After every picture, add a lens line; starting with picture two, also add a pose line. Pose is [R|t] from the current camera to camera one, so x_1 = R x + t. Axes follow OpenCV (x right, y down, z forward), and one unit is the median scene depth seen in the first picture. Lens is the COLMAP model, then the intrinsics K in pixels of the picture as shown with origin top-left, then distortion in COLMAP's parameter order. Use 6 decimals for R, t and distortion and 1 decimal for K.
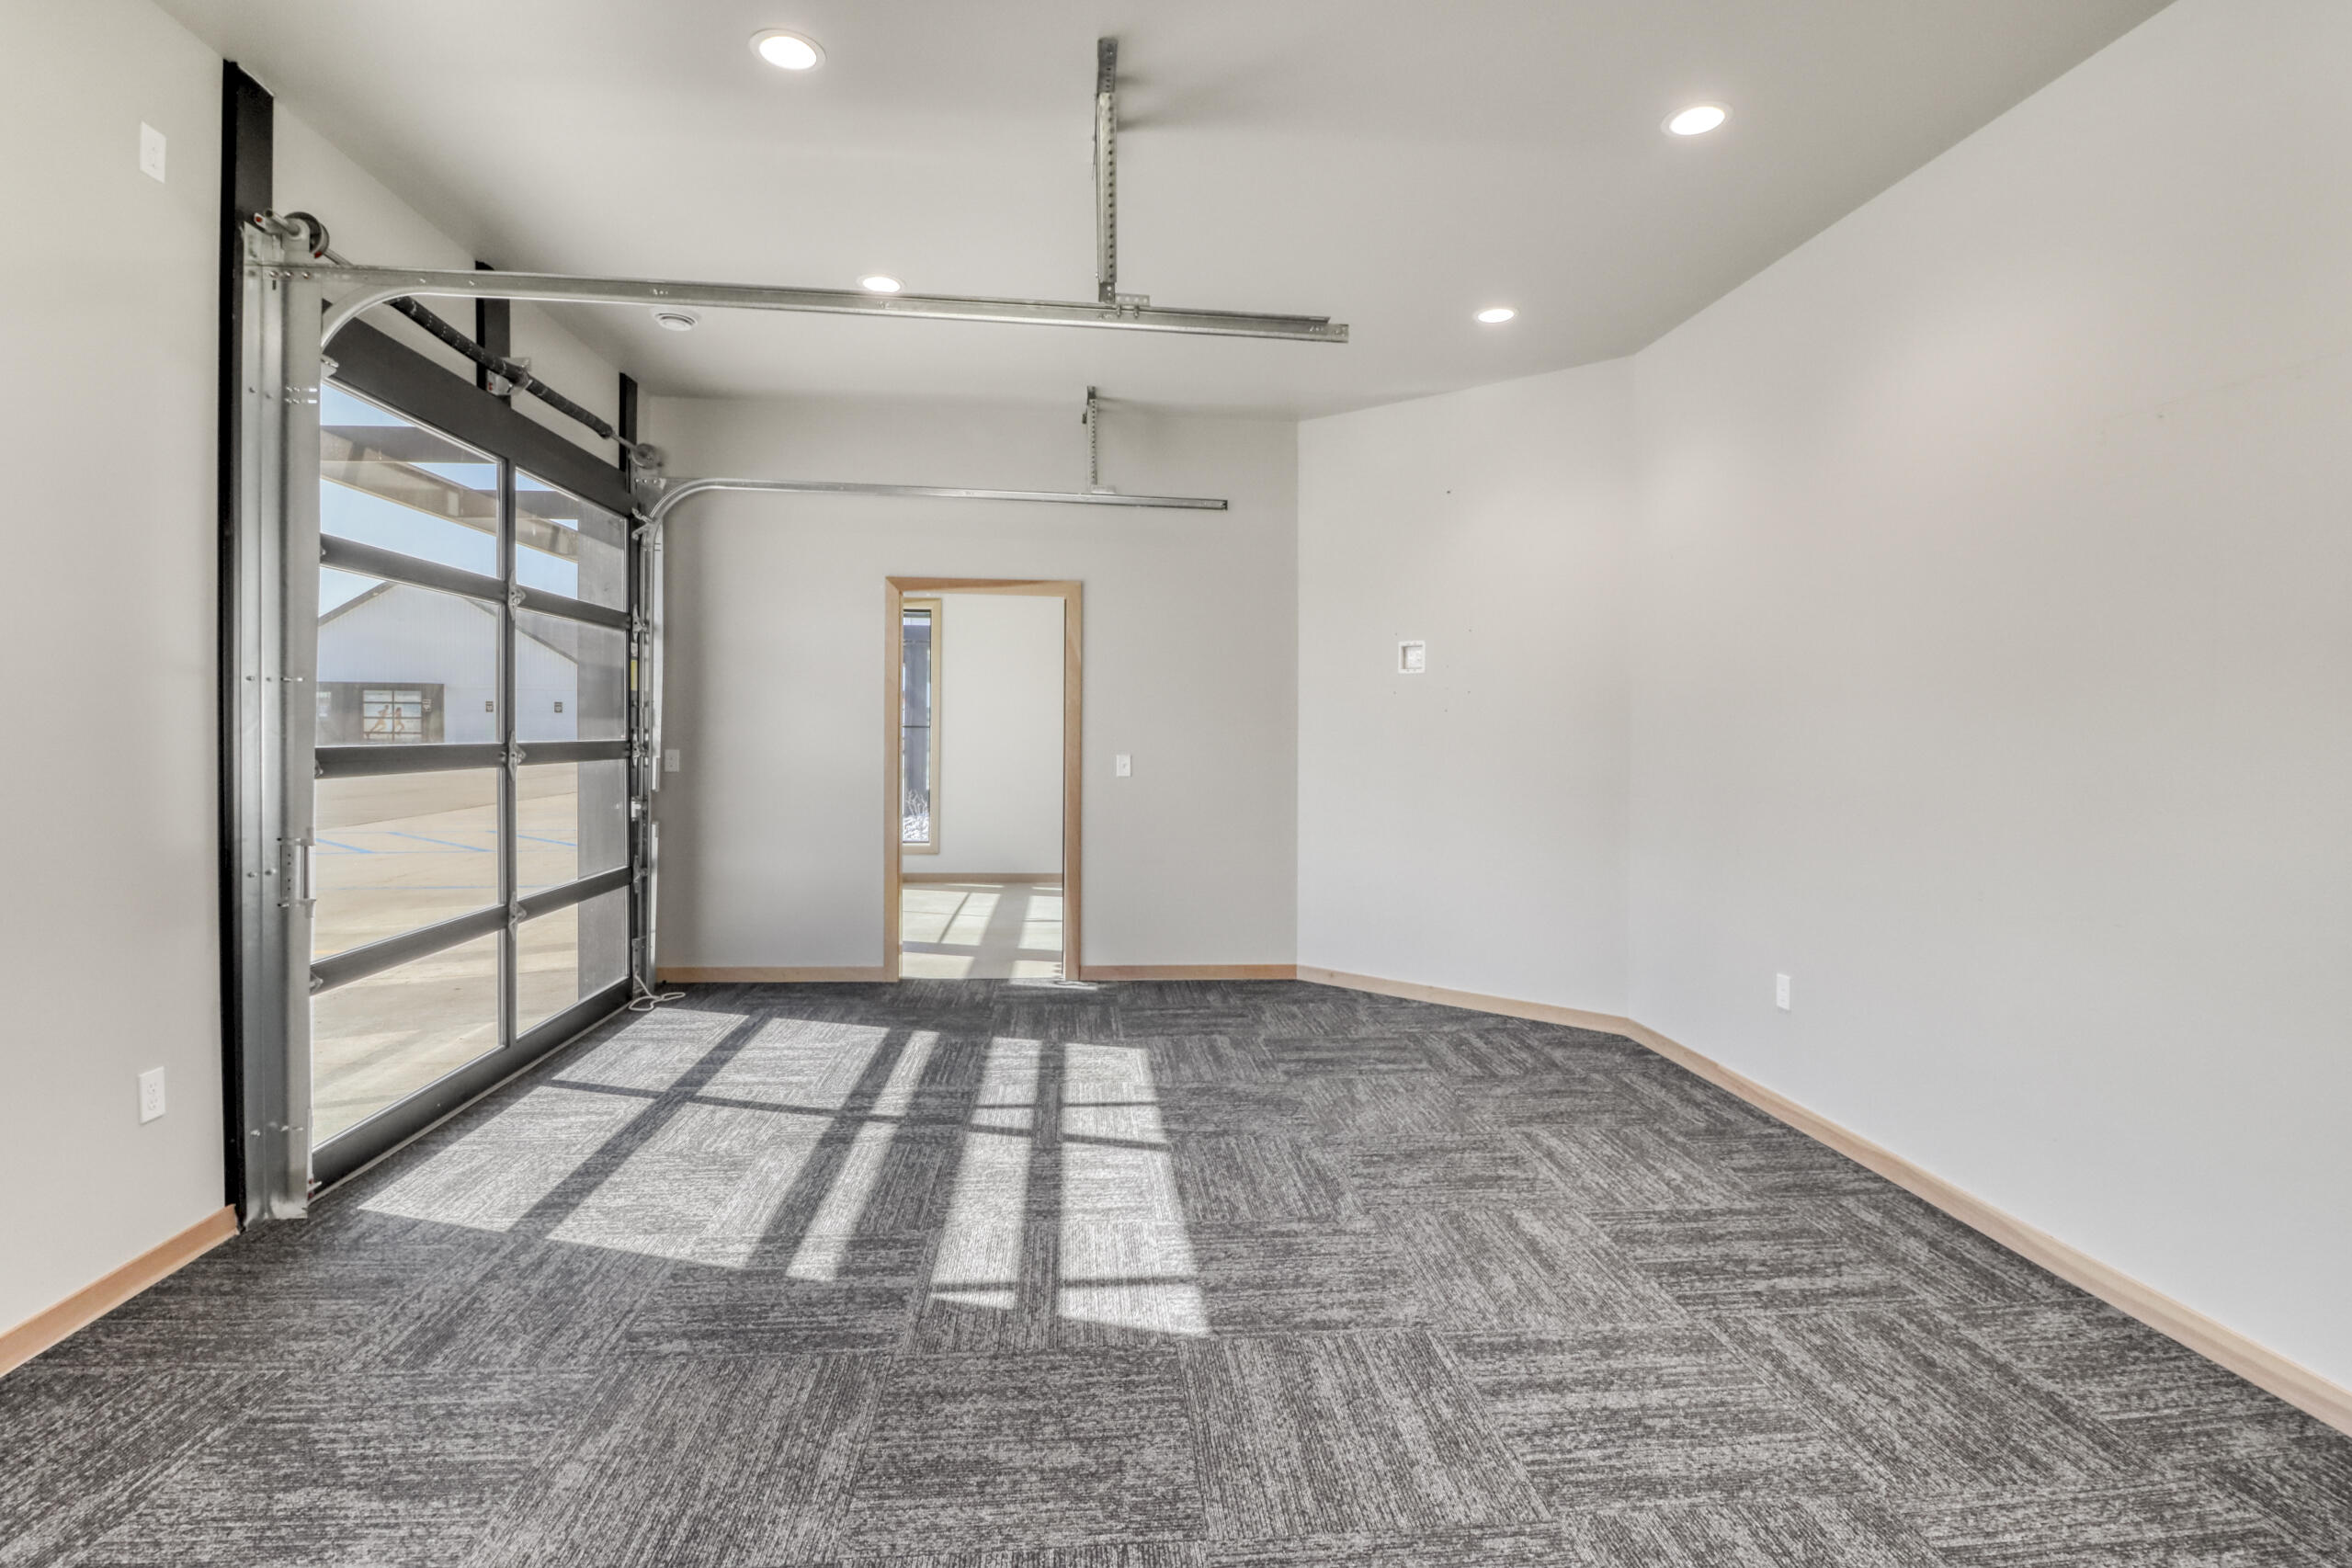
lens RADIAL K [[1110.2, 0, 1165.3], [0, 1110.2, 756.2], [0, 0, 1]] dist [0.000923, -0.013484]
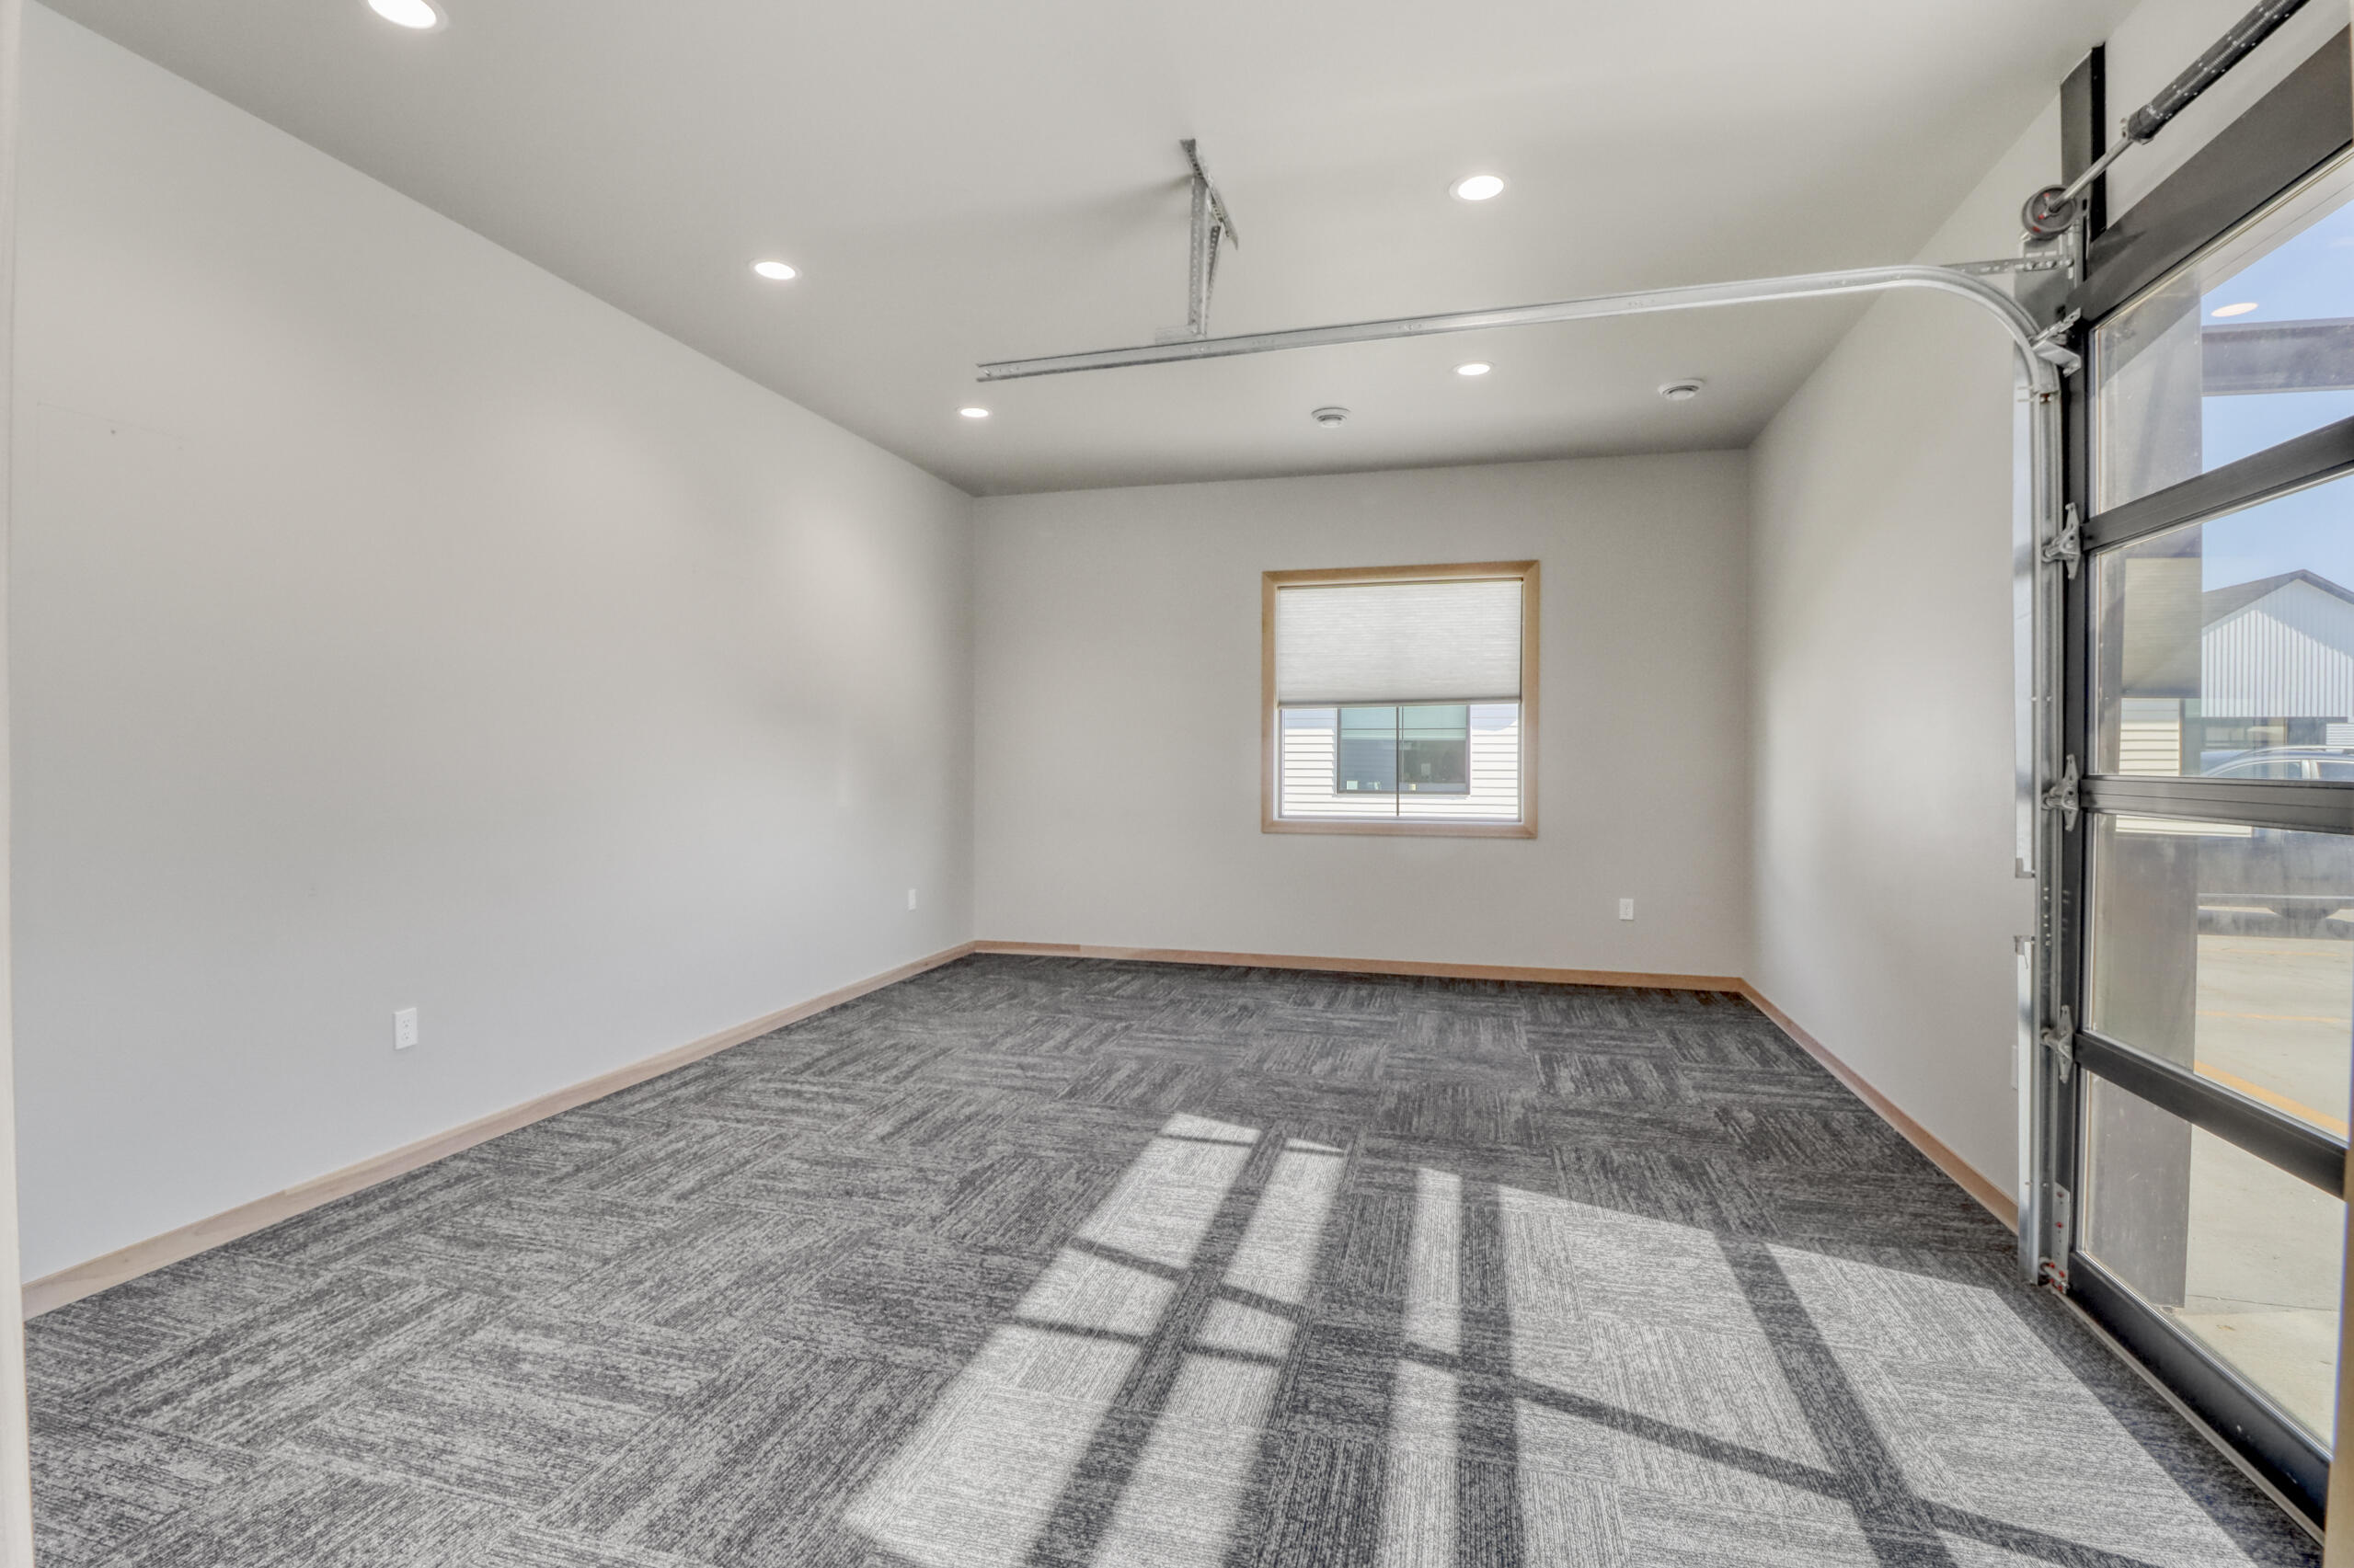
lens RADIAL K [[1096.9, 0, 1173.9], [0, 1096.9, 735.2], [0, 0, 1]] dist [0.000259, -0.013342]
pose [[-0.940645, -0.005728, 0.339345, -0.378408], [-0.004349, 0.999979, 0.004823, -0.036344], [-0.339366, 0.003061, -0.940650, 1.903199]]
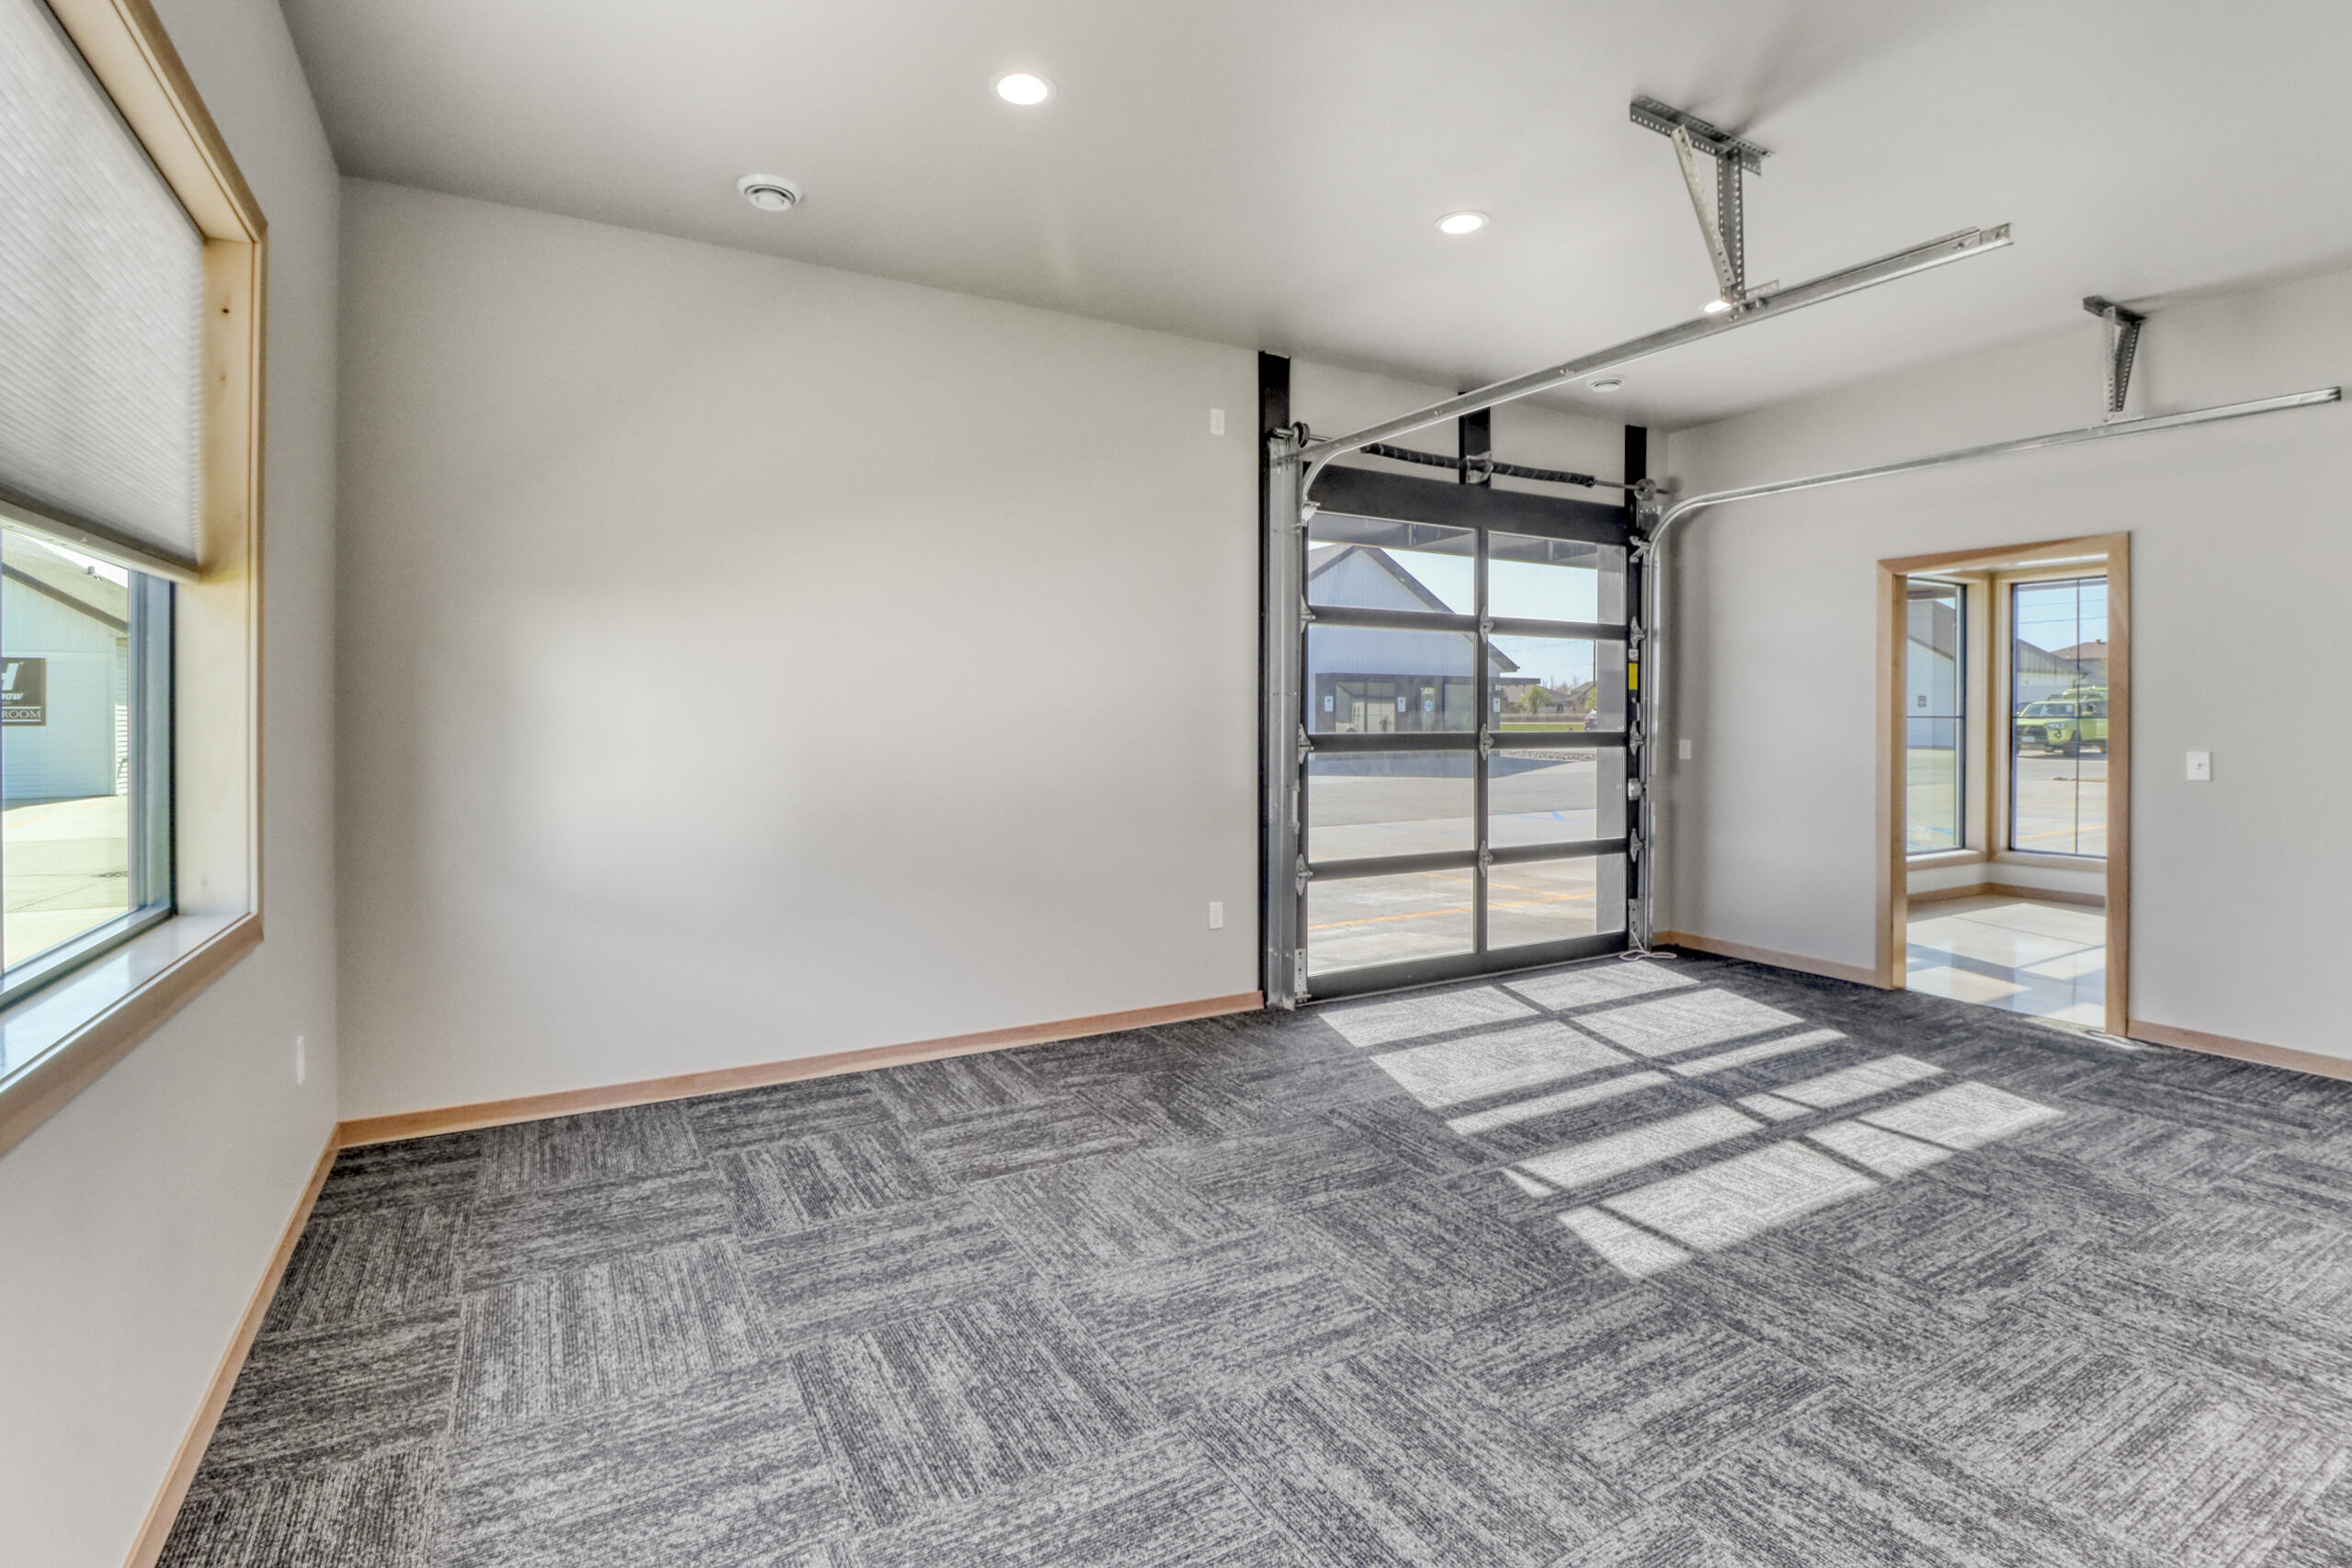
lens RADIAL K [[1096.1, 0, 1172.9], [0, 1096.1, 735.2], [0, 0, 1]] dist [0.000259, -0.013342]
pose [[0.419644, 0.003632, -0.907682, 0.611362], [-0.016268, 0.999861, -0.003520, 0.002749], [0.907543, 0.016243, 0.419645, 0.102983]]
